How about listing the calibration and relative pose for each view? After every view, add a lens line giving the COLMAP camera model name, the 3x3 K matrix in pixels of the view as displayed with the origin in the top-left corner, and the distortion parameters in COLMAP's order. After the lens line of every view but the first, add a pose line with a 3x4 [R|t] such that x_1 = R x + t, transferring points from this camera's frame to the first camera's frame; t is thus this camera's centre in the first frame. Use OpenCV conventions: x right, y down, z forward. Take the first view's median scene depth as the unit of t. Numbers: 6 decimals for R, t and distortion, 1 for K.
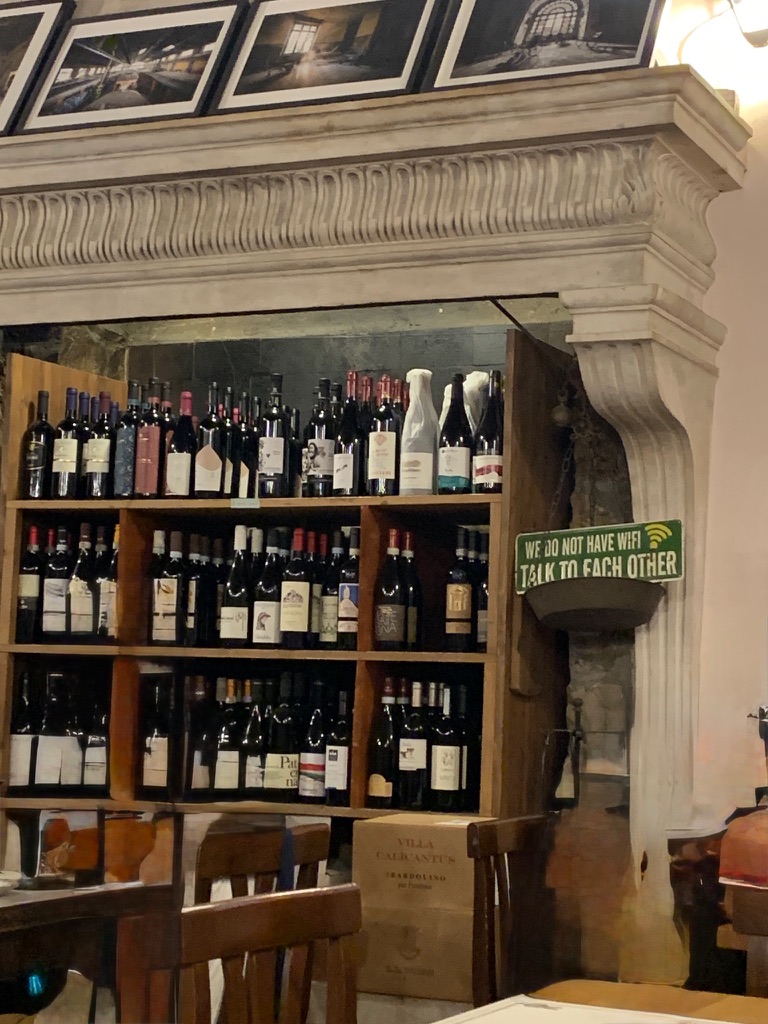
lens RADIAL K [[1969.4, 0, 387.1], [0, 1969.4, 501.5], [0, 0, 1]] dist [0.129274, 0.000000]
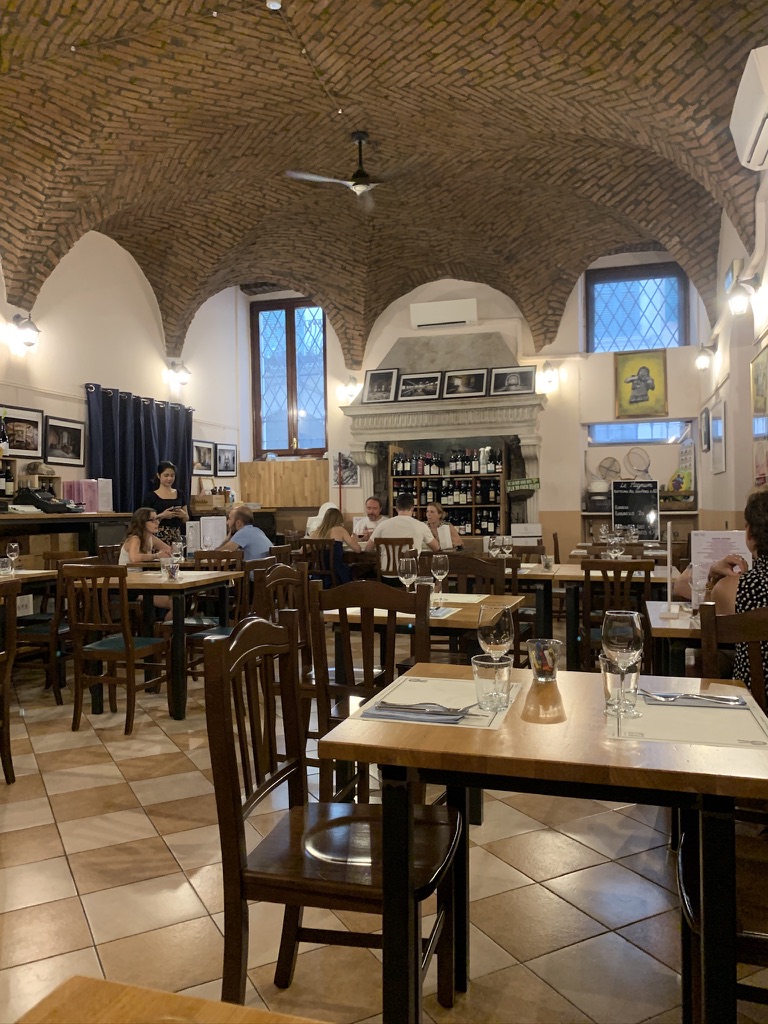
lens RADIAL K [[776.7, 0, 374.5], [0, 776.7, 519.8], [0, 0, 1]] dist [0.039851, -0.022752]
pose [[0.990556, -0.045856, 0.129217, -0.543009], [0.032888, 0.994366, 0.100767, -0.099146], [-0.133109, -0.095565, 0.986483, -0.964964]]
